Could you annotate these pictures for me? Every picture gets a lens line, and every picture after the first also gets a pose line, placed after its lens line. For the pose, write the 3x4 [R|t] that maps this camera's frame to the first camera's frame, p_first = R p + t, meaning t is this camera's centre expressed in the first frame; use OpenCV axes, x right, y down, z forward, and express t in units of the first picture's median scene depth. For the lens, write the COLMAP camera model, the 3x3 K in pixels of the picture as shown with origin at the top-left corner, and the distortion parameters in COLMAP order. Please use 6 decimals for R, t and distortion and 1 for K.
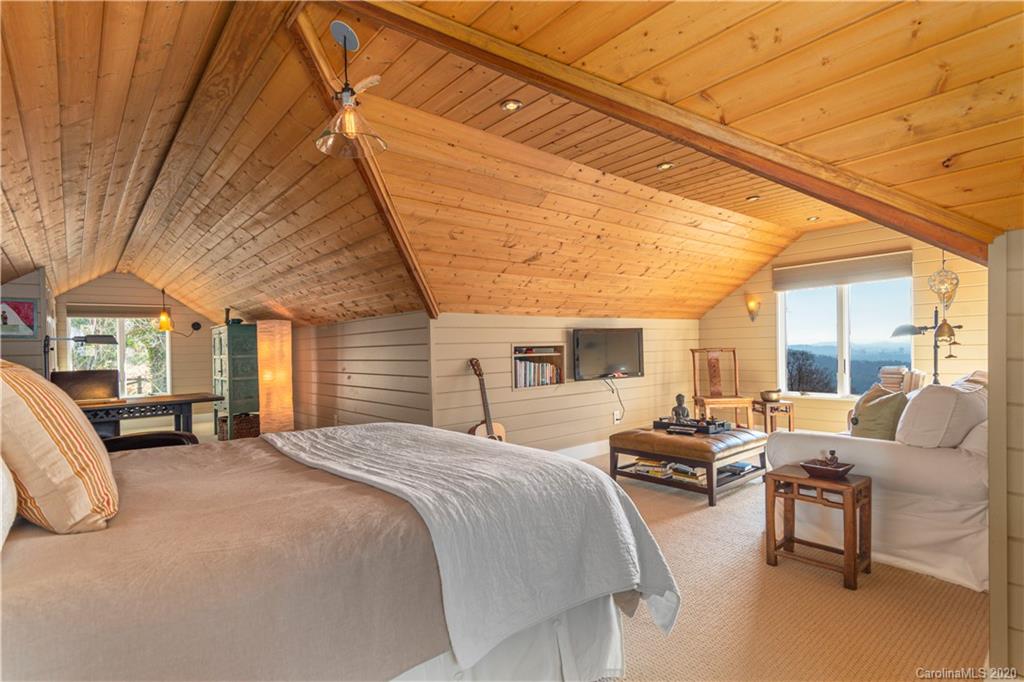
lens RADIAL K [[505.9, 0, 498.4], [0, 505.9, 366.5], [0, 0, 1]] dist [0.002066, 0.000009]
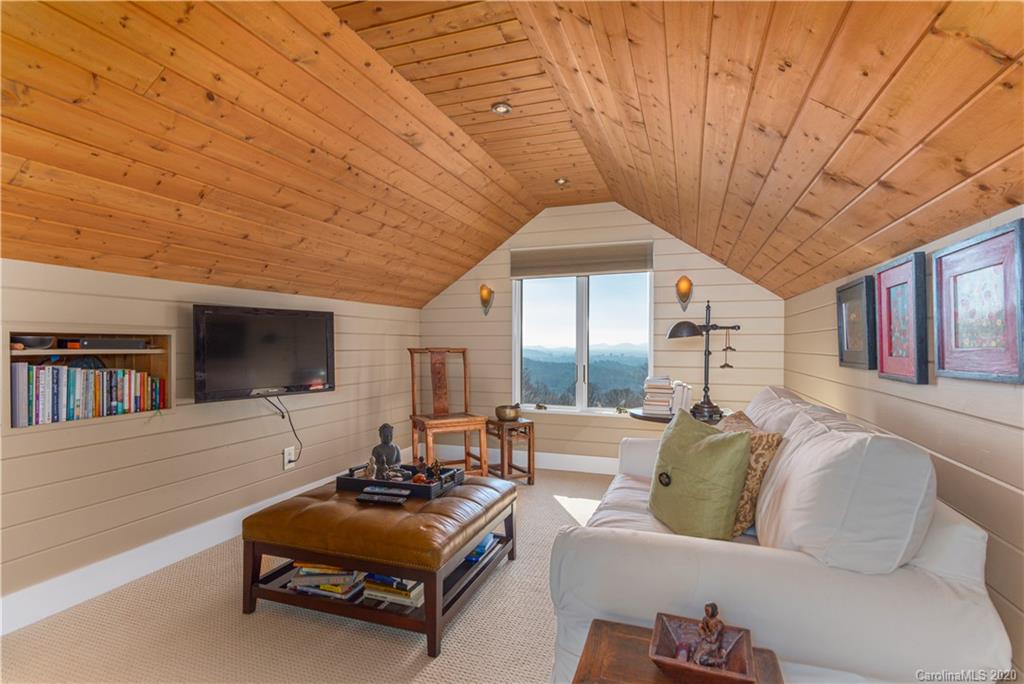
lens RADIAL K [[505.6, 0, 497.1], [0, 505.6, 352.8], [0, 0, 1]] dist [0.004592, 0.000756]
pose [[0.867736, 0.021178, 0.496575, 0.163042], [-0.009126, 0.999602, -0.026685, -0.012704], [-0.496942, 0.018624, 0.867584, 0.389311]]
